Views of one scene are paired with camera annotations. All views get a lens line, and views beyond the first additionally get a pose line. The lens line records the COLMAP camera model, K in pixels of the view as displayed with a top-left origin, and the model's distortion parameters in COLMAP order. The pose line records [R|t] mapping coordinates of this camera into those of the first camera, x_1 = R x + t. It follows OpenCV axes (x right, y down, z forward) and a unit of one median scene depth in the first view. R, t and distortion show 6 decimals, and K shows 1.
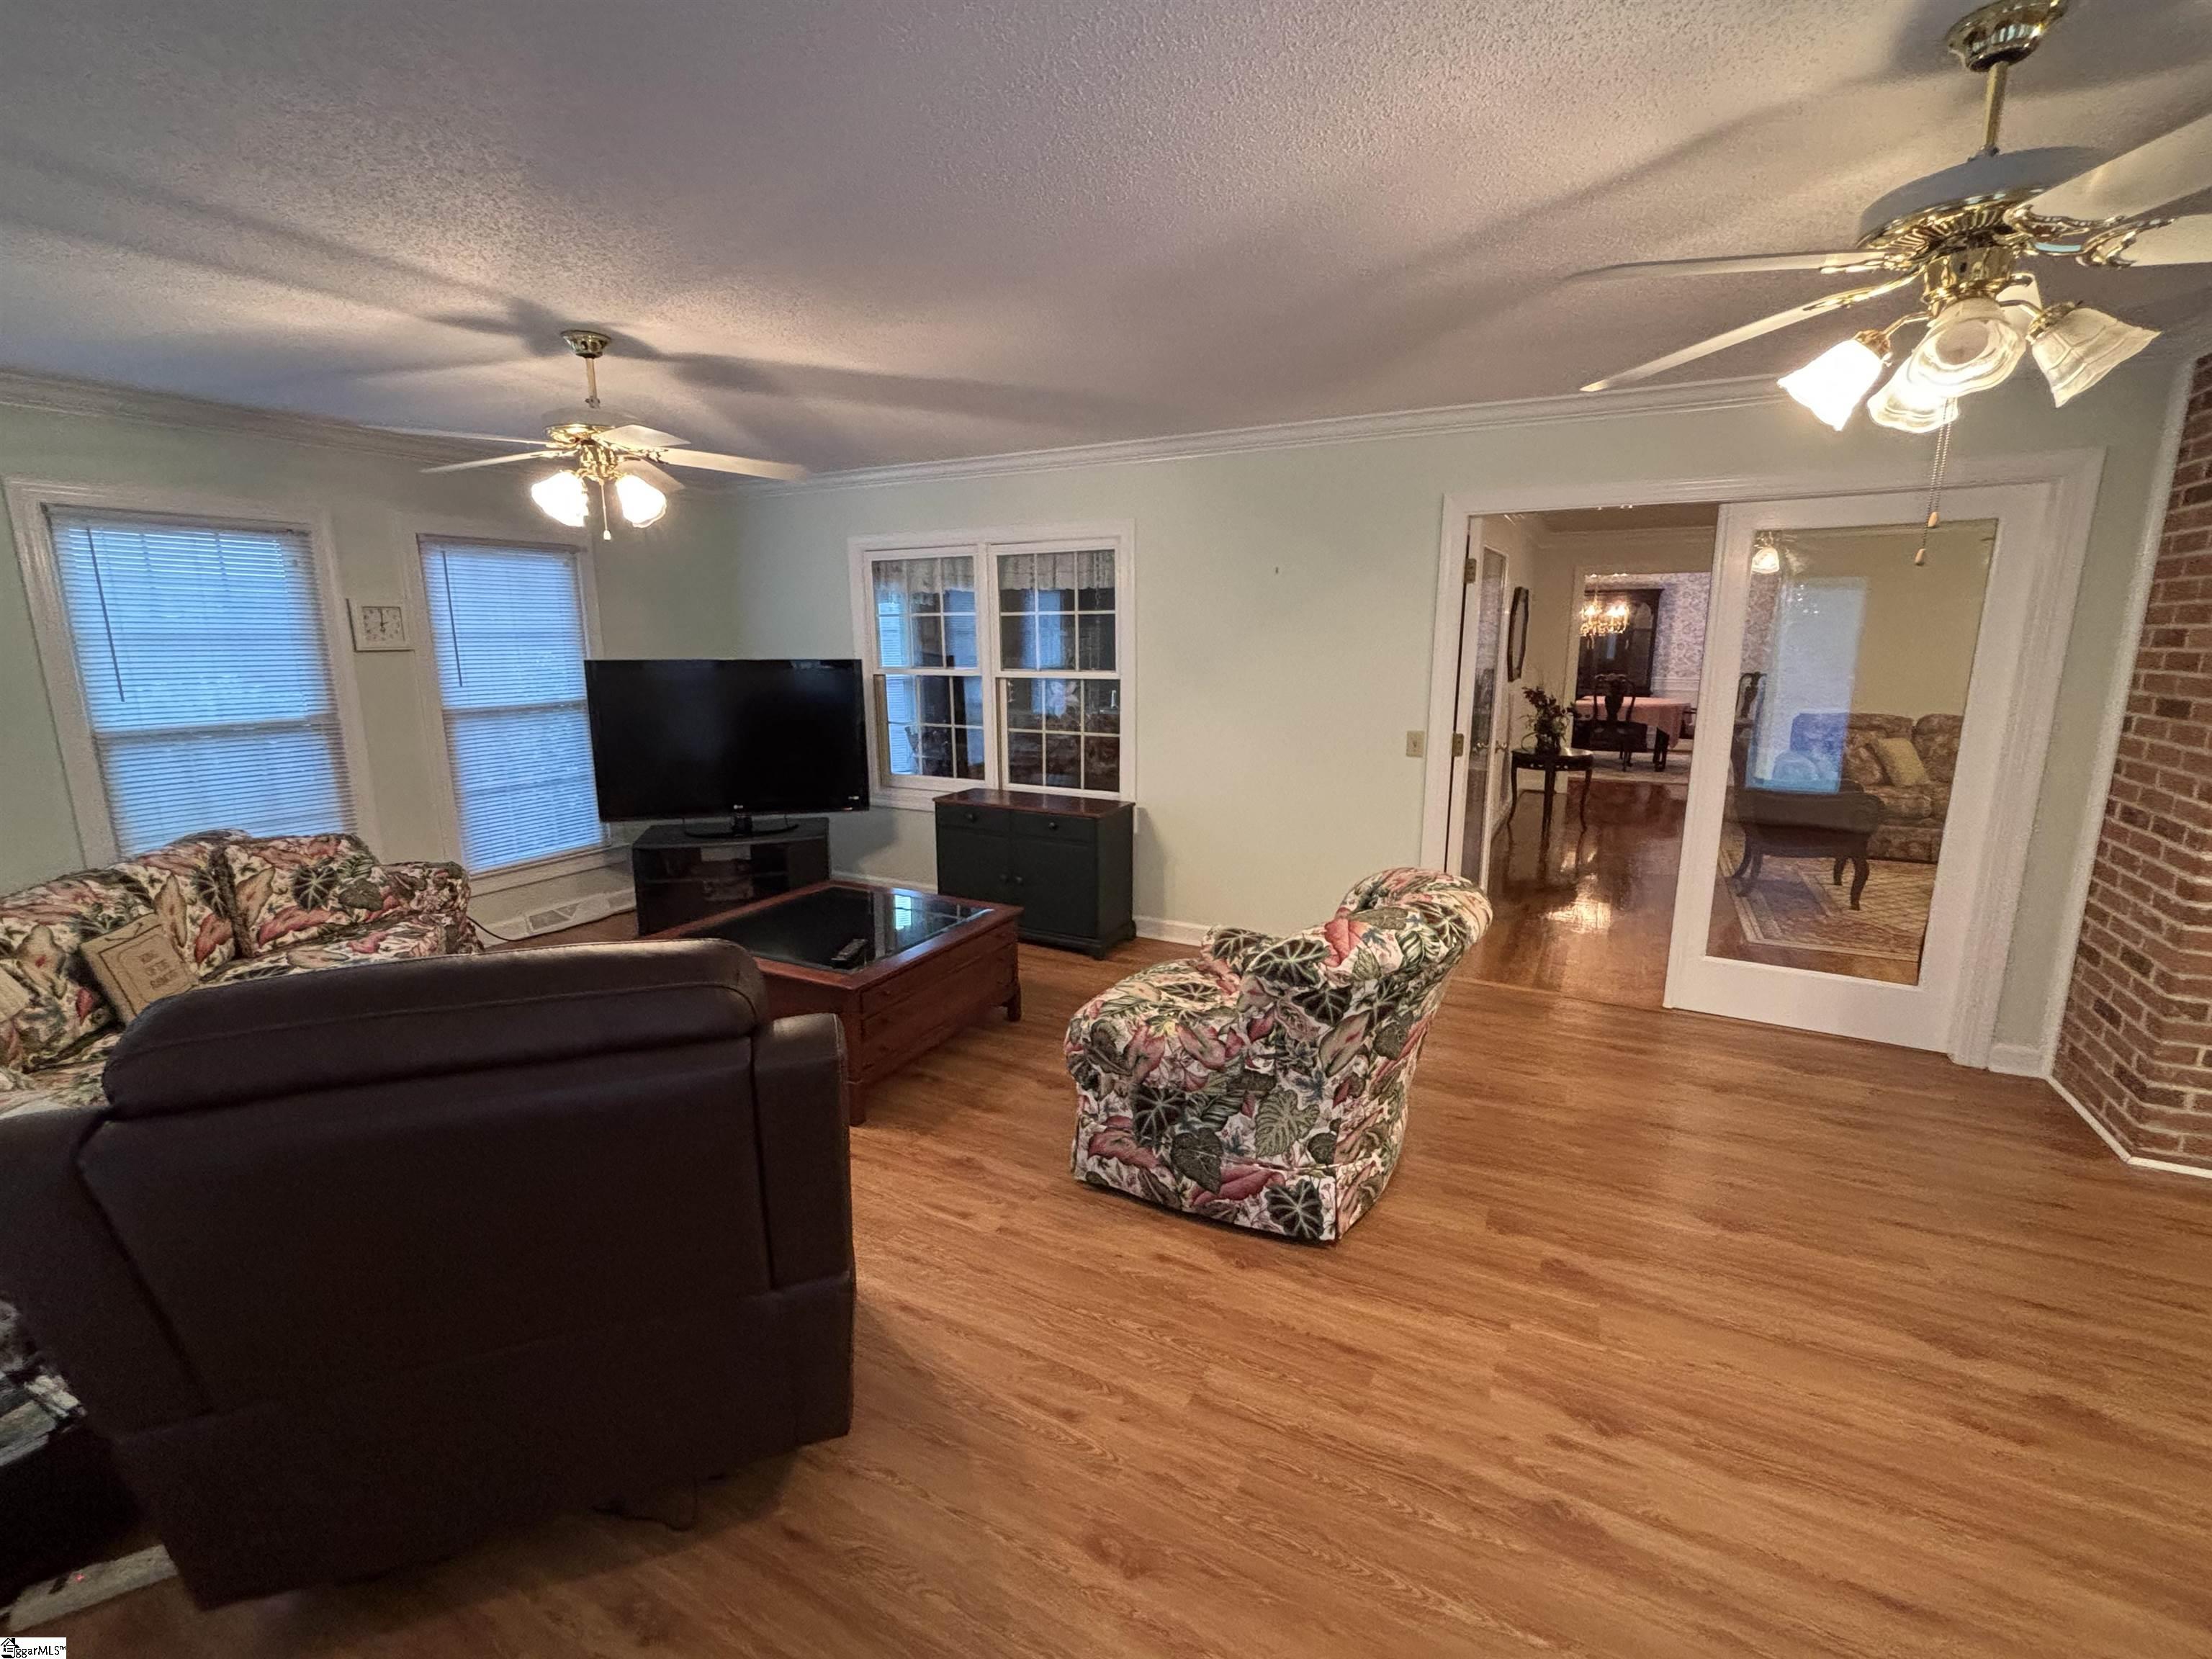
lens RADIAL K [[957.8, 0, 1100.0], [0, 957.8, 827.3], [0, 0, 1]] dist [-0.004828, 0.000898]
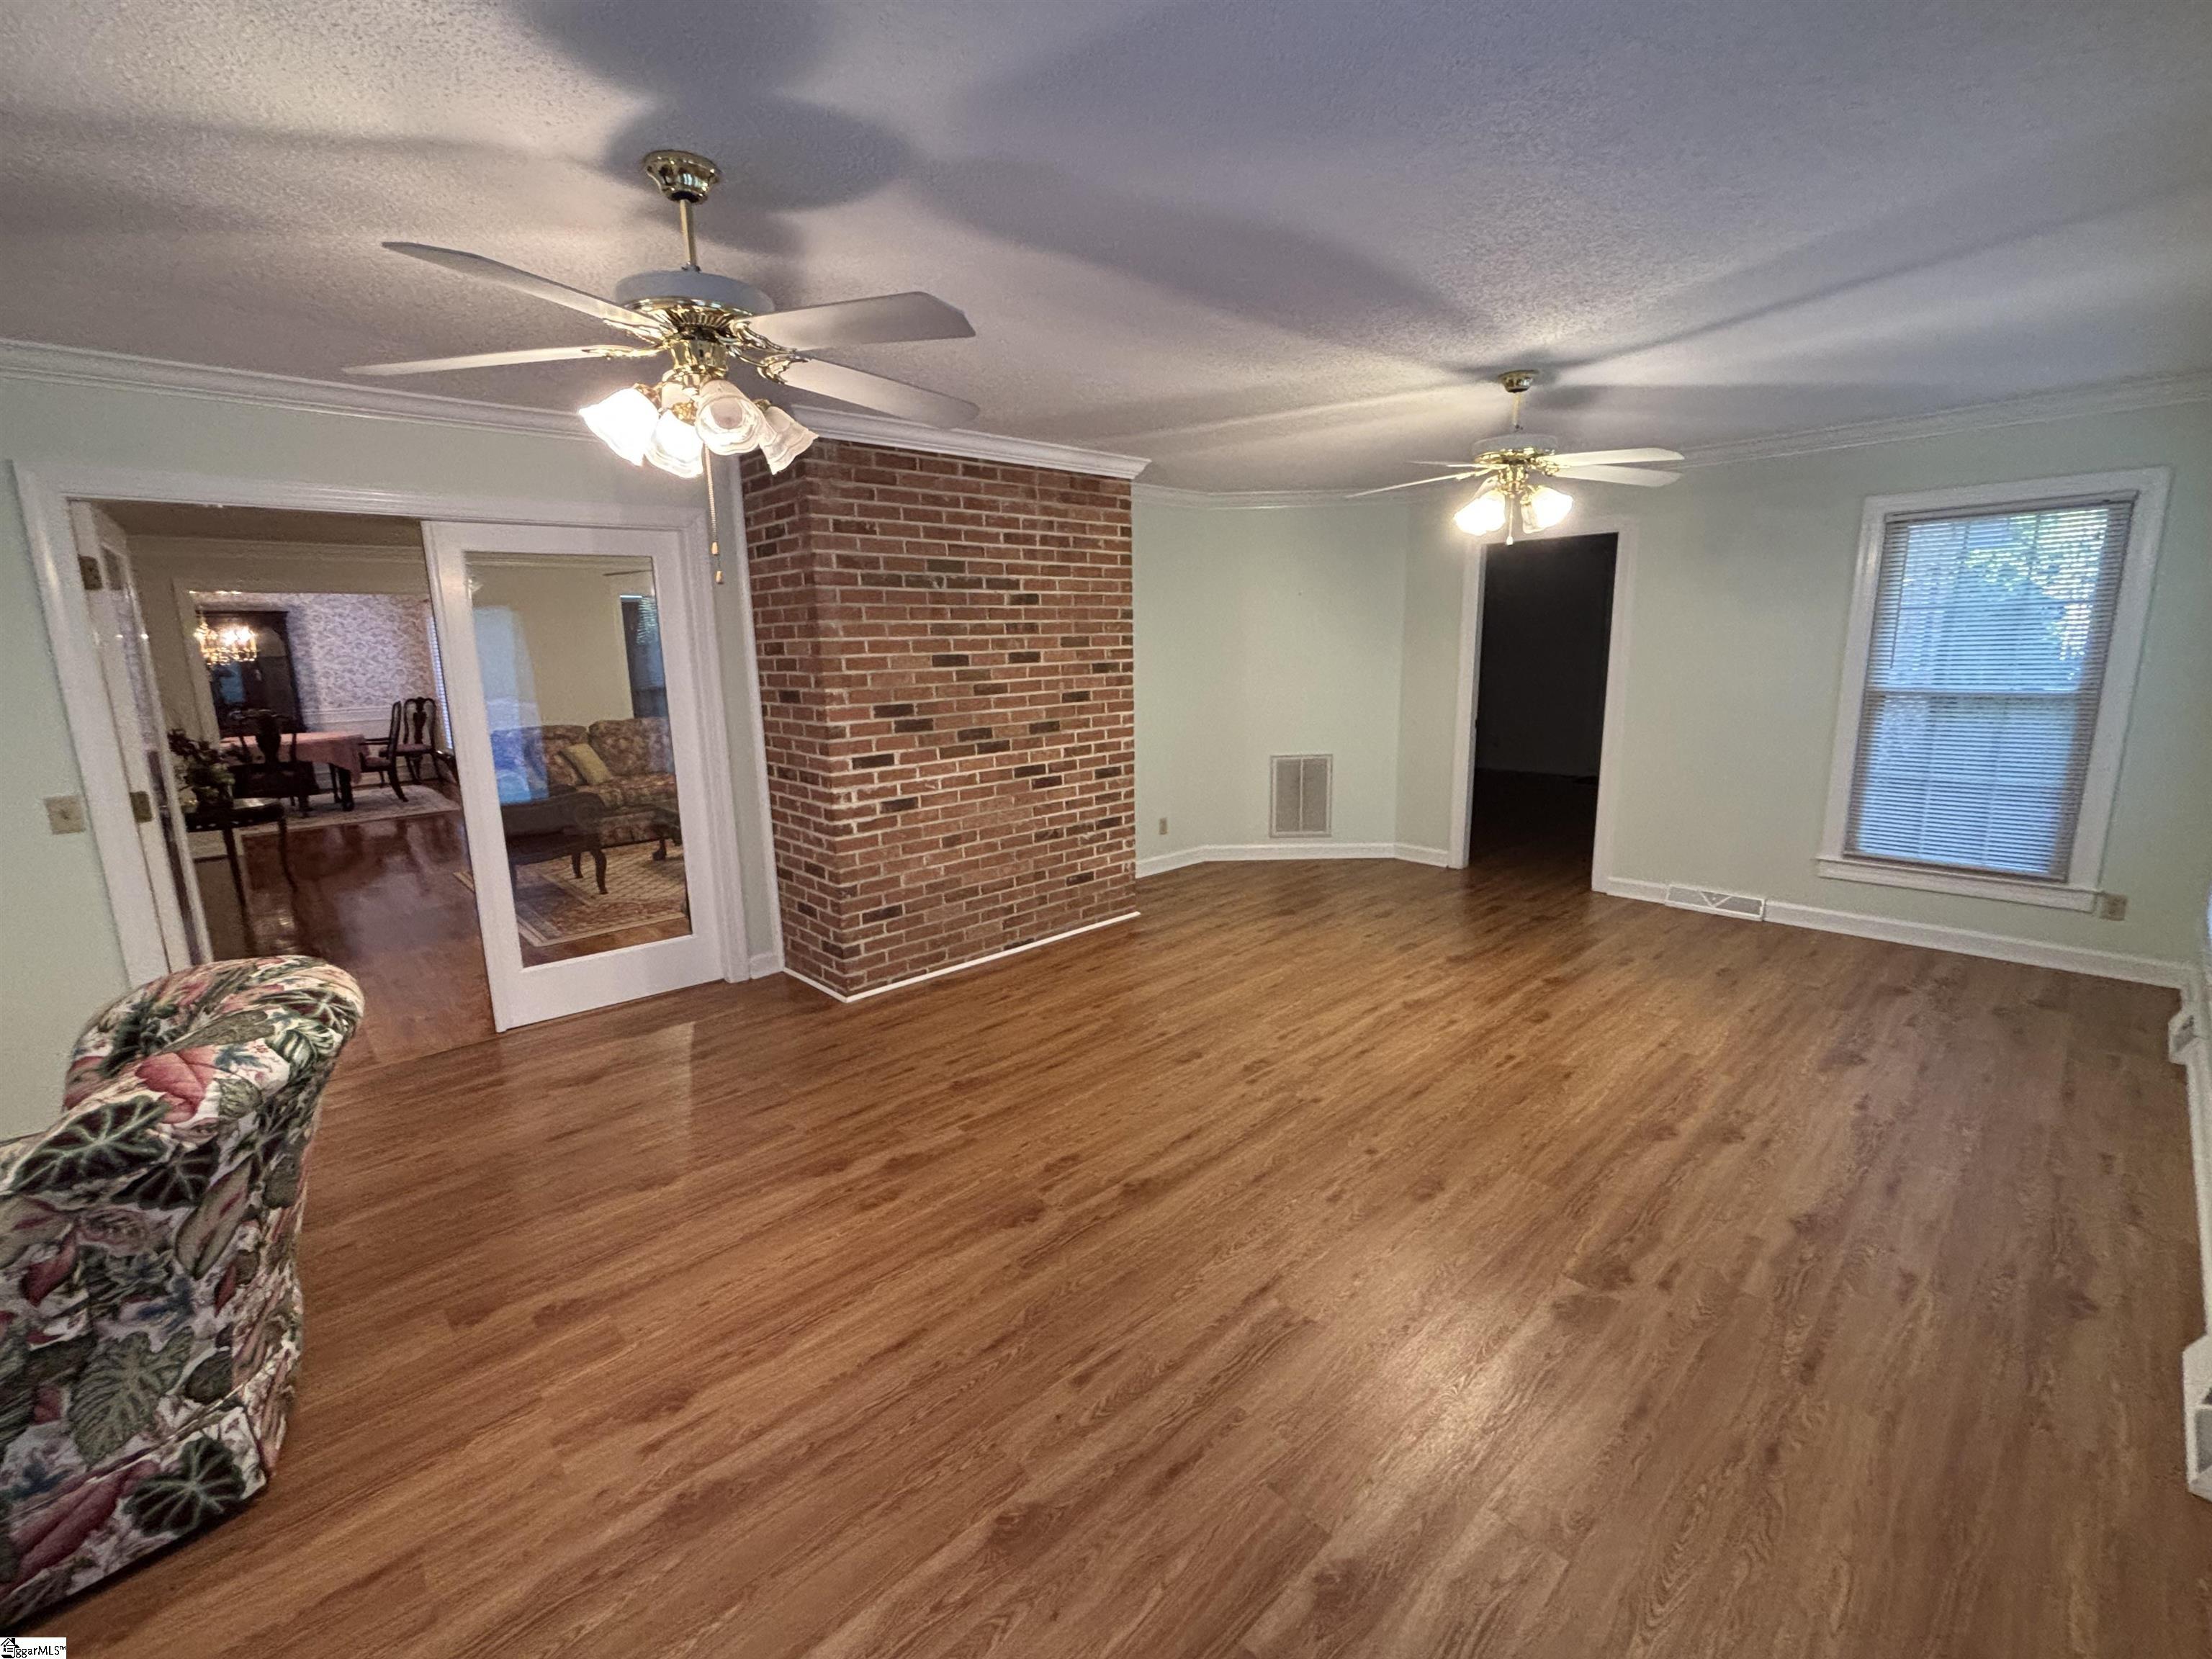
lens RADIAL K [[957.8, 0, 1099.1], [0, 957.8, 828.6], [0, 0, 1]] dist [-0.004828, 0.000898]
pose [[0.319799, -0.183317, 0.929583, -0.133426], [0.208832, 0.970615, 0.119566, -0.005031], [-0.924185, 0.155889, 0.348684, 0.088641]]
